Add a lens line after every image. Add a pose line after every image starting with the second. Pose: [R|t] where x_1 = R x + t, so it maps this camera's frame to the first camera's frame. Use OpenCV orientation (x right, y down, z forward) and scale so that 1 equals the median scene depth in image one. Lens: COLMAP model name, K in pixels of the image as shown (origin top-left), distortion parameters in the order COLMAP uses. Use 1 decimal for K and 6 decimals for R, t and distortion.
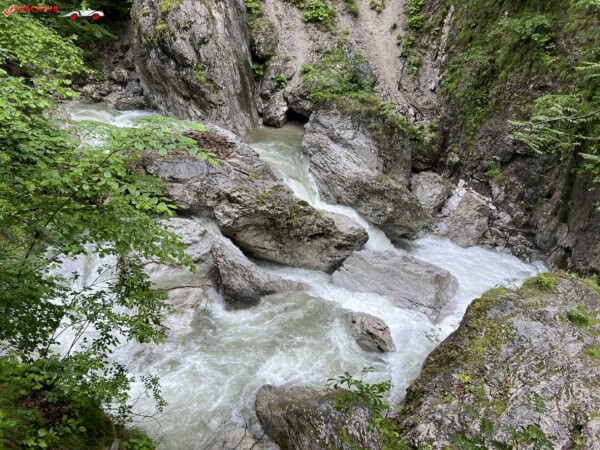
lens RADIAL K [[451.9, 0, 301.1], [0, 451.9, 226.6], [0, 0, 1]] dist [0.057003, -0.061318]
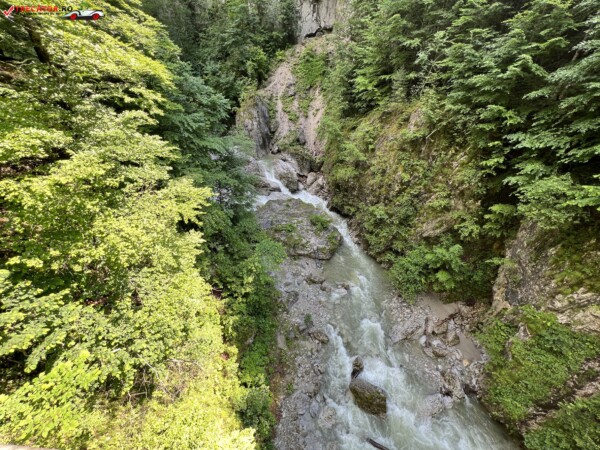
lens RADIAL K [[240.0, 0, 300.2], [0, 240.0, 226.1], [0, 0, 1]] dist [-0.002162, 0.000031]
pose [[0.966406, 0.138515, -0.216500, 0.685184], [-0.101066, 0.979294, 0.175408, -0.036635], [0.236314, -0.147635, 0.960396, -0.853367]]
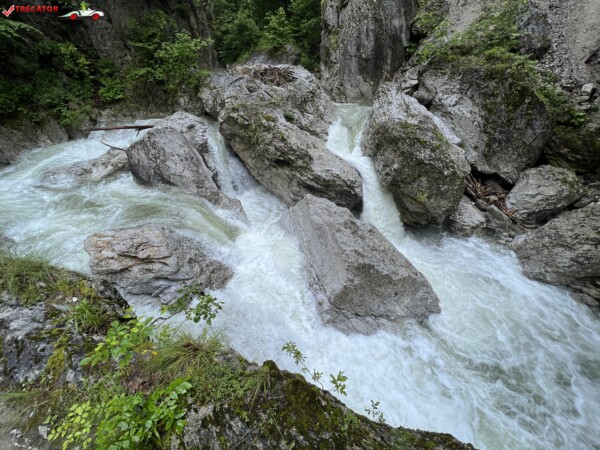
lens RADIAL K [[240.0, 0, 300.2], [0, 240.0, 226.1], [0, 0, 1]] dist [-0.002162, 0.000031]
pose [[0.656403, 0.384409, -0.649126, 0.321135], [-0.336276, 0.919321, 0.204372, 0.019554], [0.675318, 0.084136, 0.732712, 0.531213]]
